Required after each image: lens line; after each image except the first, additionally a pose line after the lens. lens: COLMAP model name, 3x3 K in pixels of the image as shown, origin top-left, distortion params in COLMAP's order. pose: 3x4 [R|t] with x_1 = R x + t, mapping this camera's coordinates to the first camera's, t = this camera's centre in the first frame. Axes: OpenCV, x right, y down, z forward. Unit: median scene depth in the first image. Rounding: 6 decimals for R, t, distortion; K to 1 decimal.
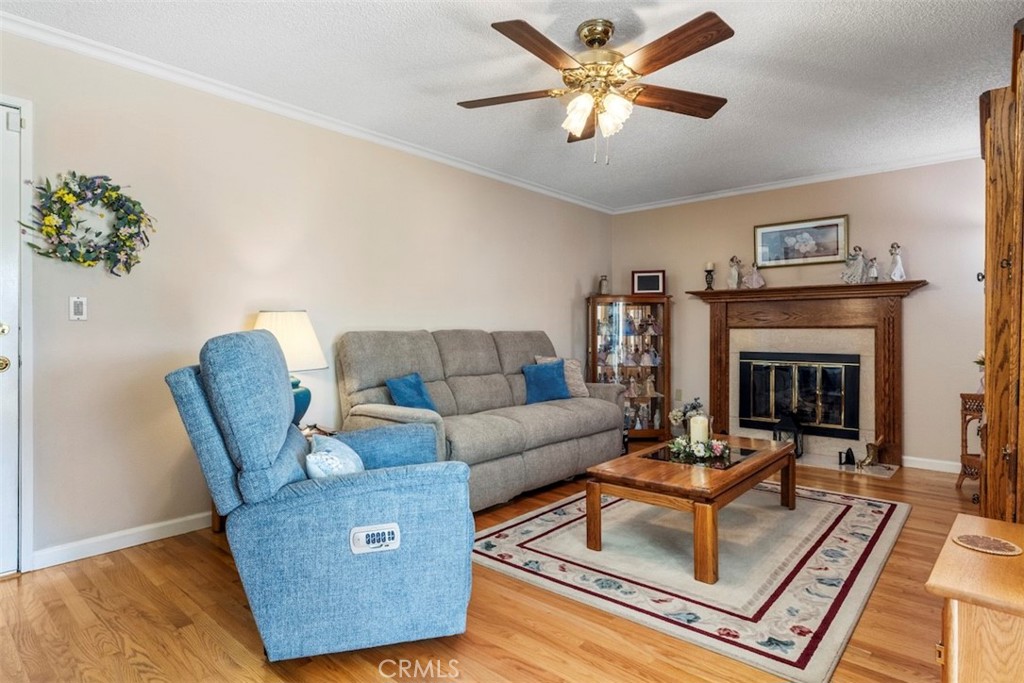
lens RADIAL K [[551.7, 0, 512.3], [0, 551.7, 337.3], [0, 0, 1]] dist [-0.000451, -0.000023]
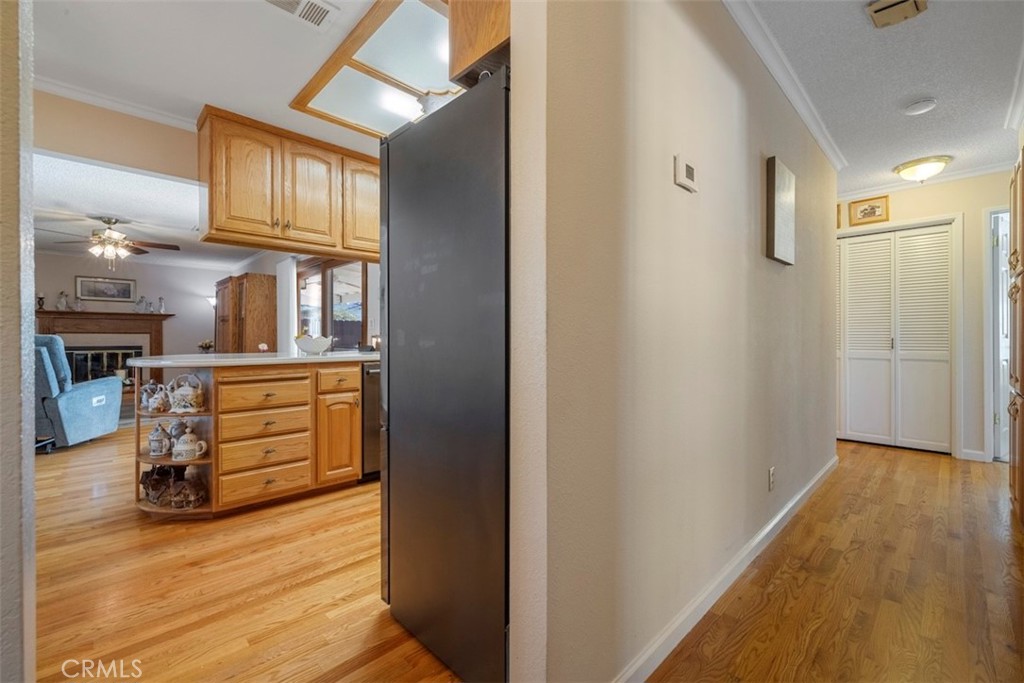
lens RADIAL K [[429.9, 0, 507.5], [0, 429.9, 341.6], [0, 0, 1]] dist [-0.000375, -0.000158]
pose [[0.081912, -0.010692, 0.996582, -0.884728], [0.004783, 0.999935, 0.010335, 0.004274], [-0.996628, 0.003920, 0.081958, -0.539174]]
